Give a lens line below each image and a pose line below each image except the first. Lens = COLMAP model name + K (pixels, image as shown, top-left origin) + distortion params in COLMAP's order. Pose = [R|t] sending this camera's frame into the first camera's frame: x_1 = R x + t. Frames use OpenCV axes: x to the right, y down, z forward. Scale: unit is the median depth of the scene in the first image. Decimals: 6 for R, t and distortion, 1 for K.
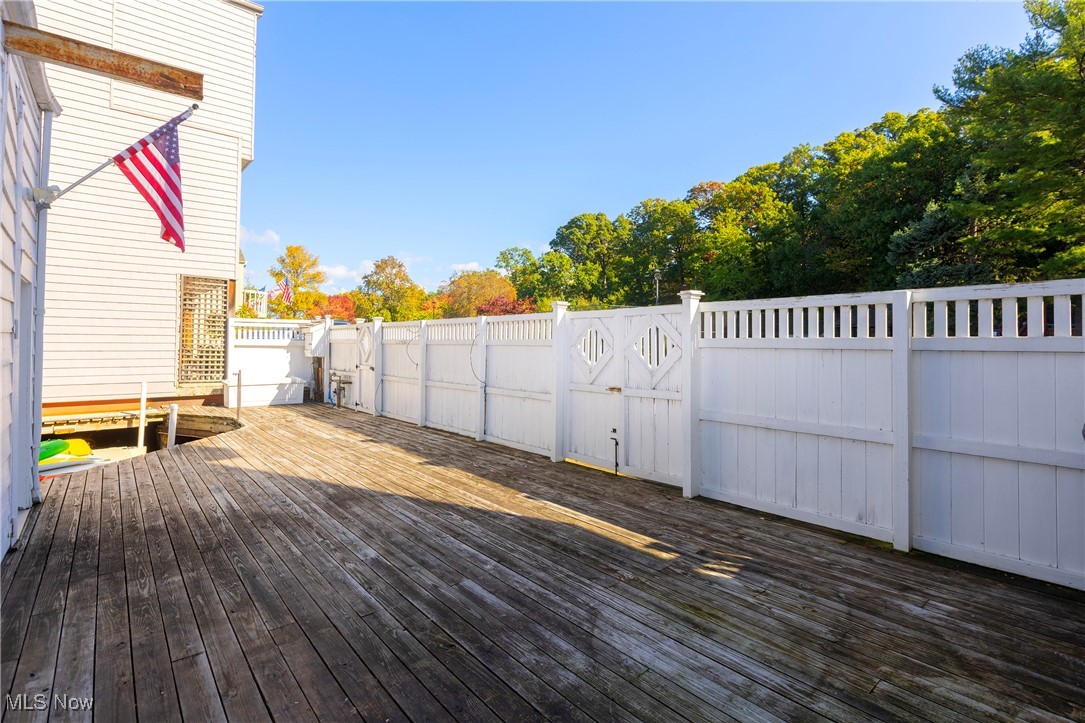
lens RADIAL K [[531.3, 0, 508.6], [0, 531.3, 342.4], [0, 0, 1]] dist [-0.000916, -0.000257]
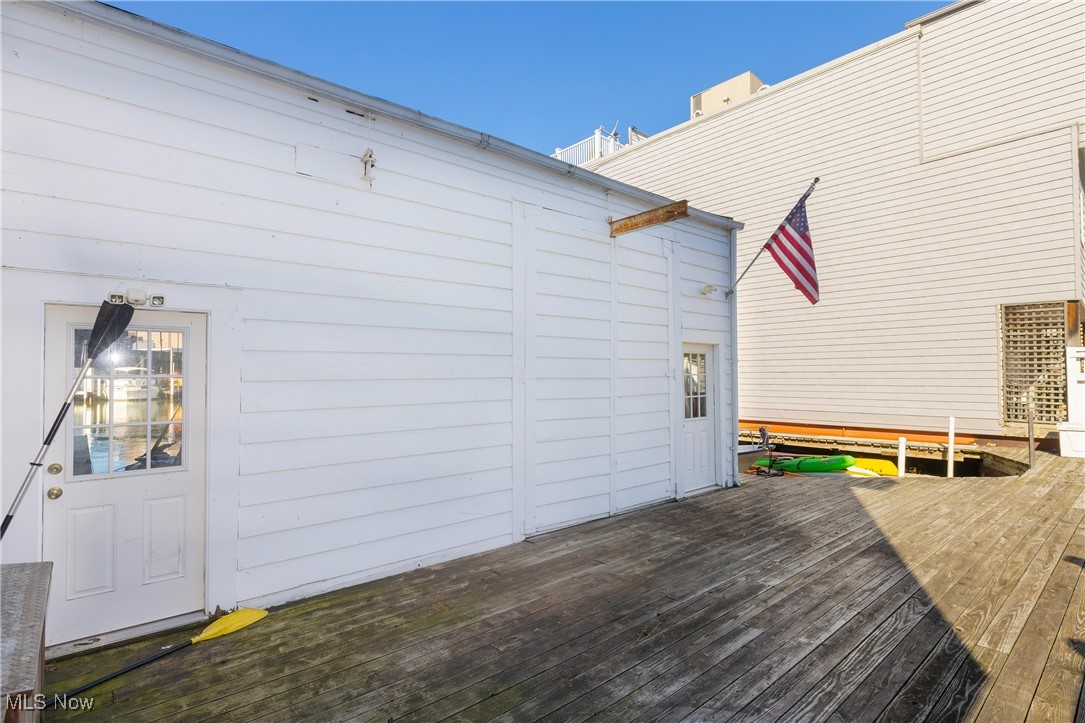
lens RADIAL K [[514.5, 0, 542.5], [0, 514.5, 361.5], [0, 0, 1]] dist [-0.011929, -0.000426]
pose [[0.040279, -0.034019, -0.998609, 0.697537], [0.006551, 0.999408, -0.033782, -0.008728], [0.999167, -0.005182, 0.040478, 0.469454]]
